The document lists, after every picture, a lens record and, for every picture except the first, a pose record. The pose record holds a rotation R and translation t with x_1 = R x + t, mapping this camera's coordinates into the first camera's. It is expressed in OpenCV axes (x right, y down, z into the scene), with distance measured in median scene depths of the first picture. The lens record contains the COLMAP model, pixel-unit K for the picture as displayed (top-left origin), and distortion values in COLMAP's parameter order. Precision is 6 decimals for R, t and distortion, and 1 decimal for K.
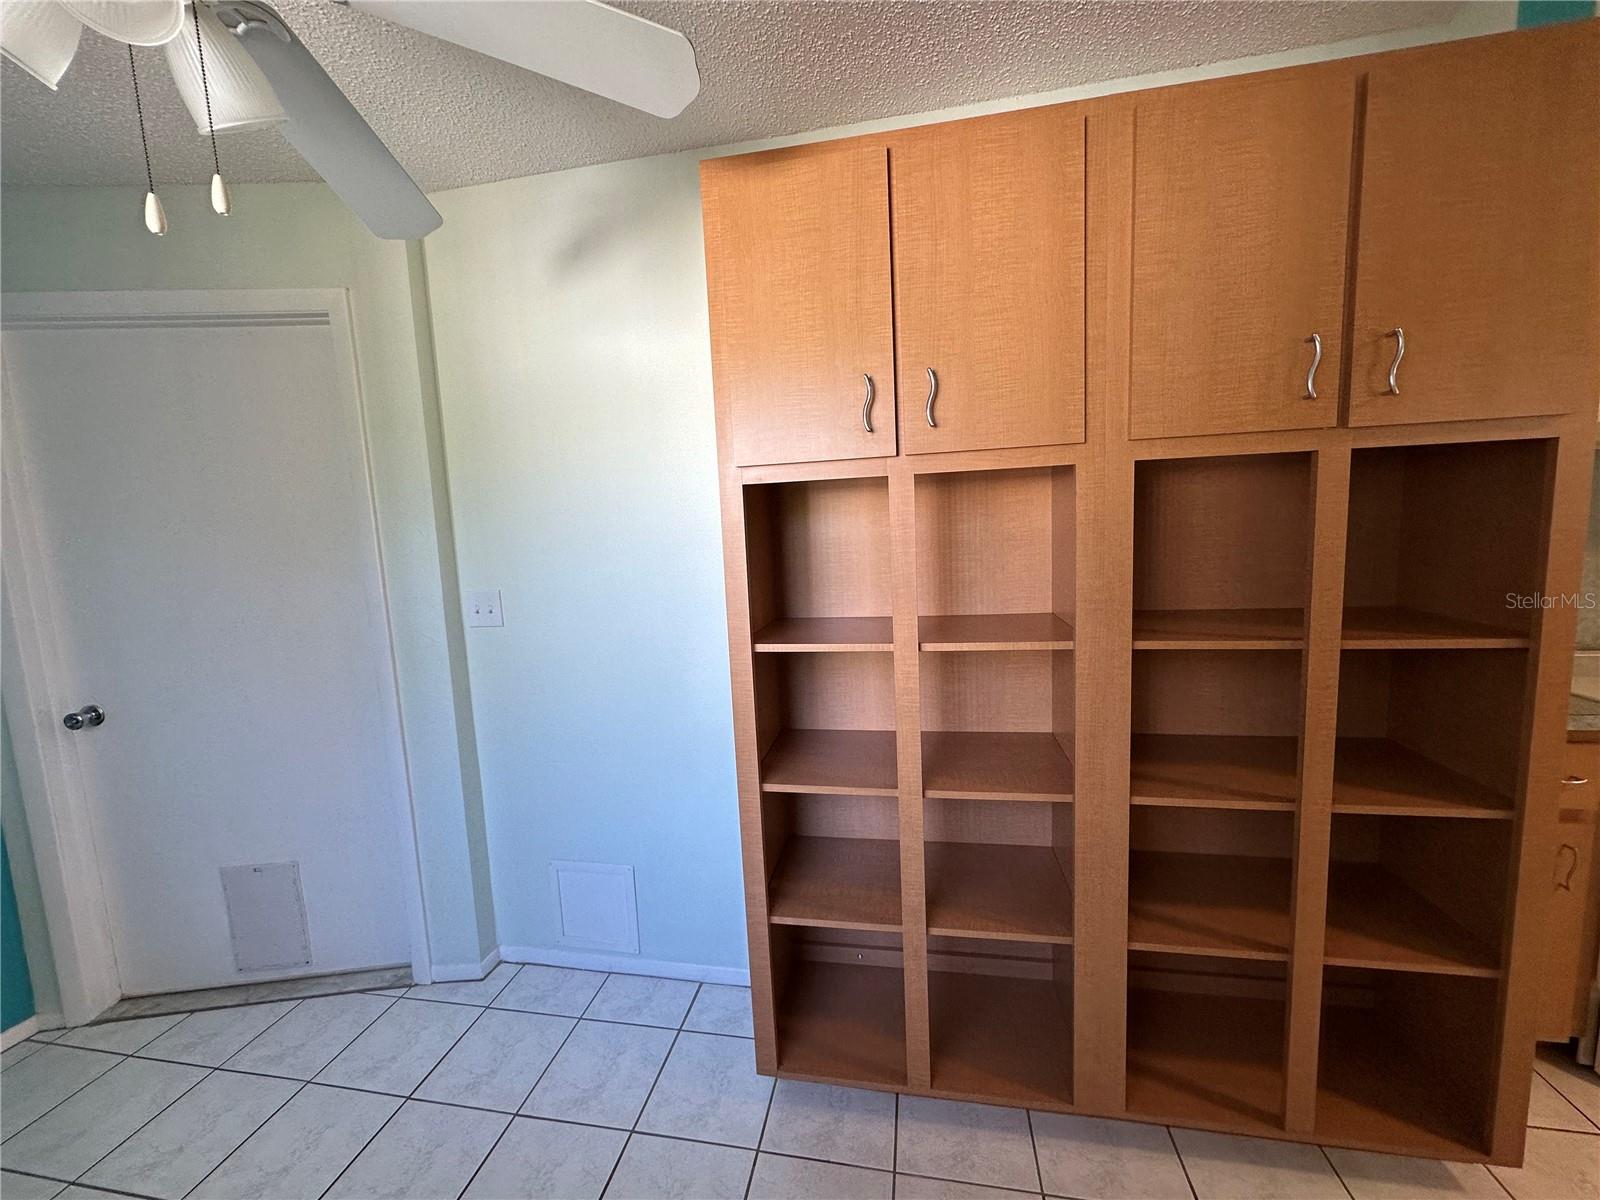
lens RADIAL K [[632.7, 0, 799.5], [0, 632.7, 596.1], [0, 0, 1]] dist [-0.001423, -0.001073]
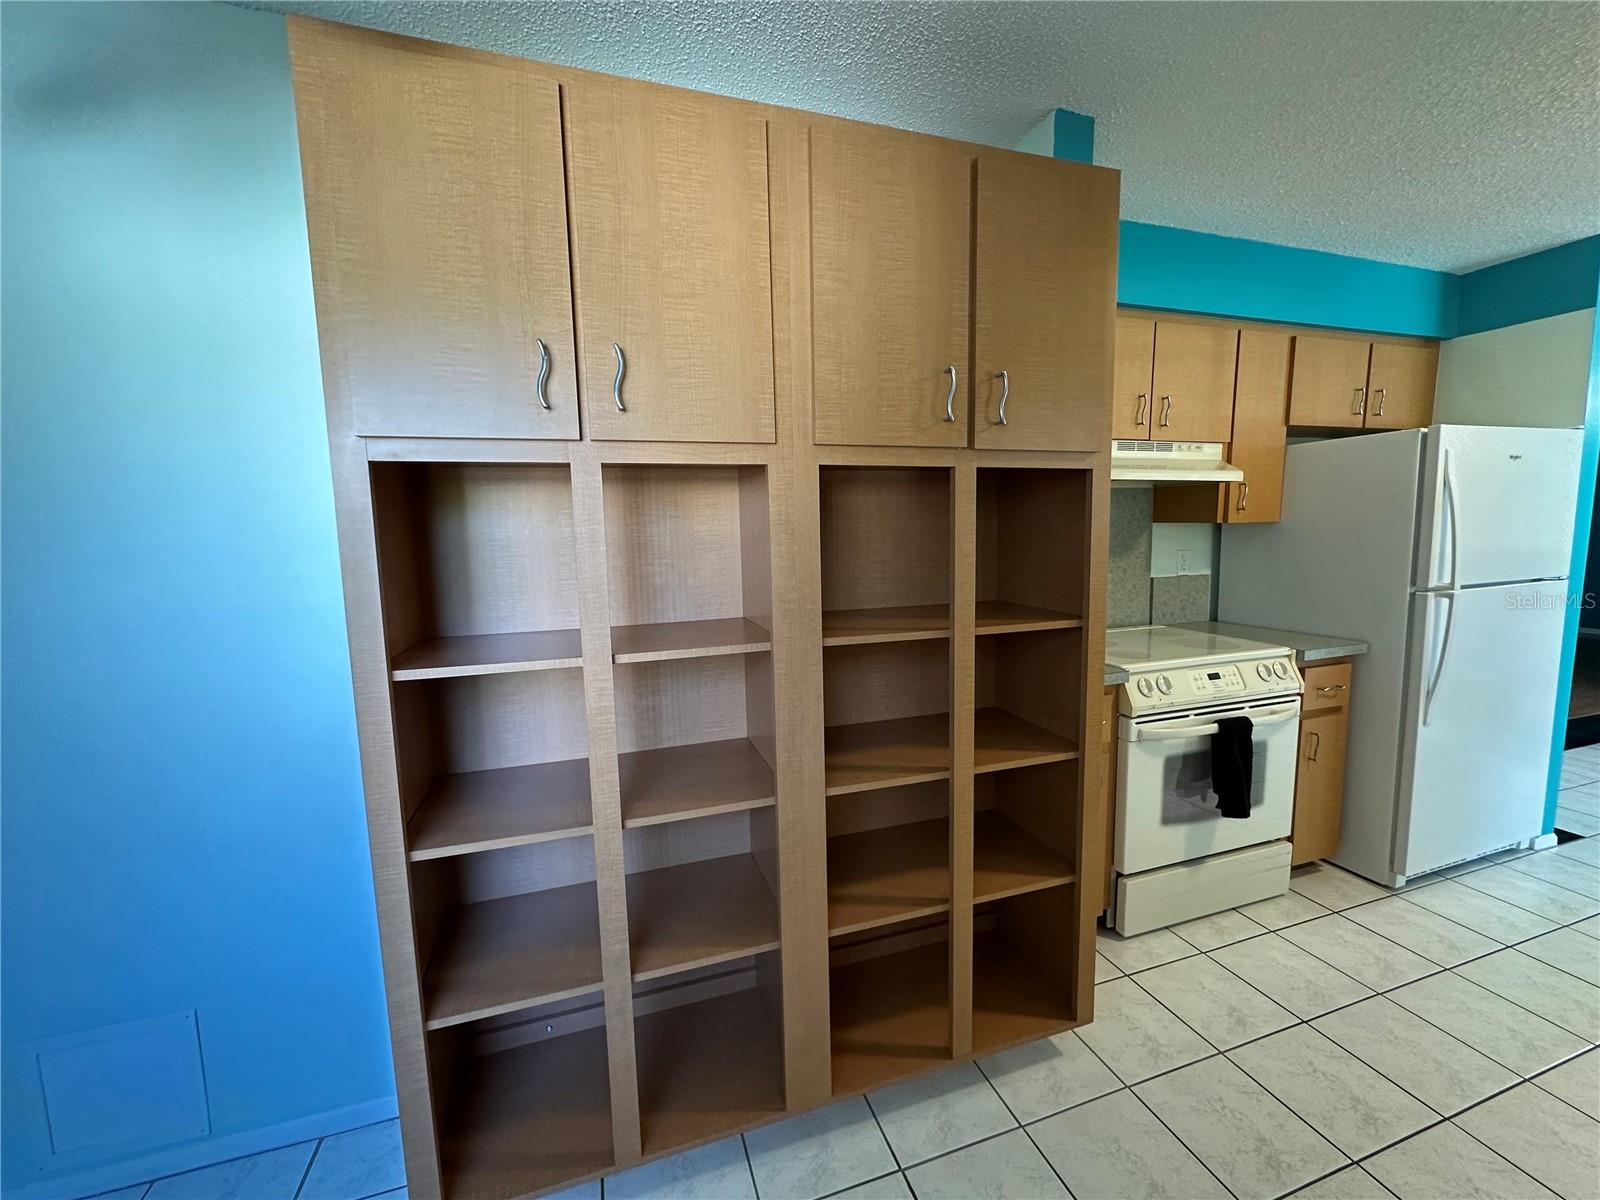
lens RADIAL K [[632.7, 0, 795.9], [0, 632.7, 599.1], [0, 0, 1]] dist [-0.001423, -0.001073]
pose [[0.877735, -0.025220, 0.478483, -0.007317], [0.035672, 0.999282, -0.012766, 0.018099], [-0.477818, 0.028274, 0.878004, 0.103209]]
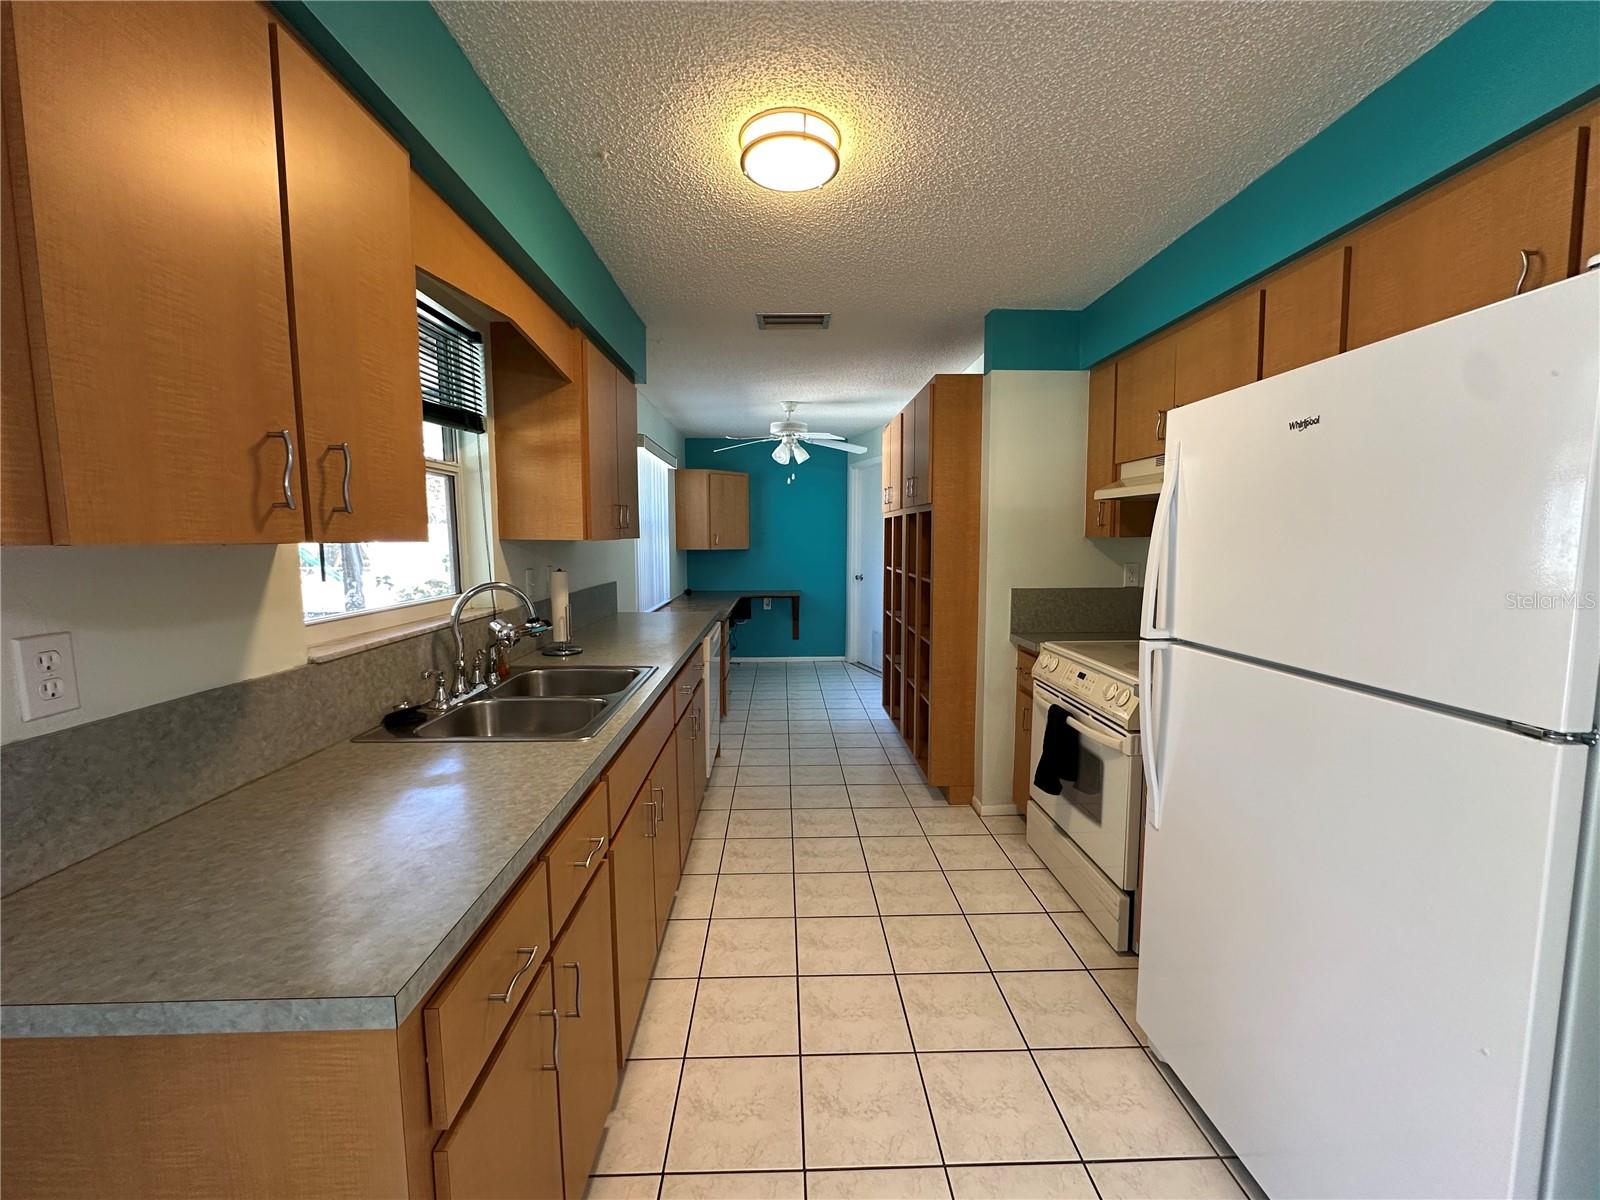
lens RADIAL K [[632.7, 0, 798.6], [0, 632.7, 593.3], [0, 0, 1]] dist [-0.001423, -0.001073]
pose [[0.211839, 0.135103, -0.967921, 2.591567], [-0.122487, 0.986260, 0.110855, -0.074994], [0.969598, 0.095074, 0.225477, -0.129632]]
